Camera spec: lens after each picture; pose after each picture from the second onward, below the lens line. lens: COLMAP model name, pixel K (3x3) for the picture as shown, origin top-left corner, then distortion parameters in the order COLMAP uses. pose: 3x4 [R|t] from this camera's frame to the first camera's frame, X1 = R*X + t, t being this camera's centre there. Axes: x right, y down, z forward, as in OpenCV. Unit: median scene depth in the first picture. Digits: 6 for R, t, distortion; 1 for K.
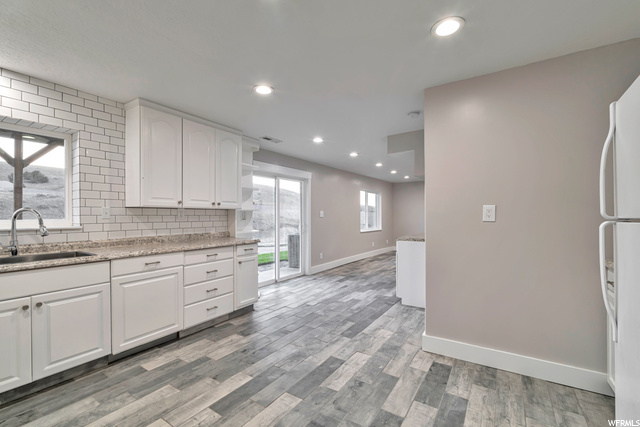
lens RADIAL K [[276.7, 0, 322.1], [0, 276.7, 213.0], [0, 0, 1]] dist [-0.001102, 0.000718]
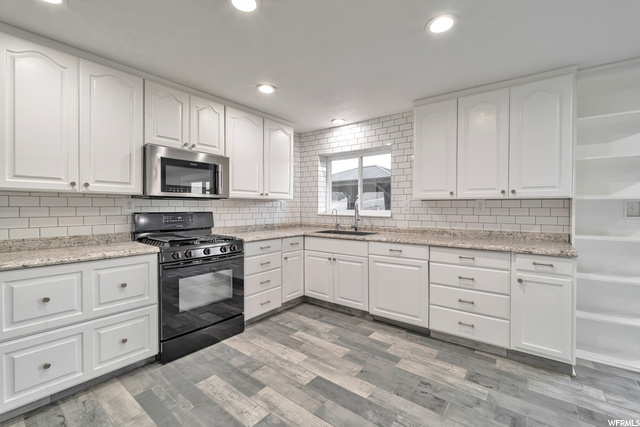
lens RADIAL K [[276.7, 0, 323.0], [0, 276.7, 208.2], [0, 0, 1]] dist [-0.001102, 0.000718]
pose [[-0.063934, 0.004001, -0.997946, 0.503663], [0.003382, 0.999987, 0.003793, 0.006656], [0.997948, -0.003132, -0.063947, 0.766527]]
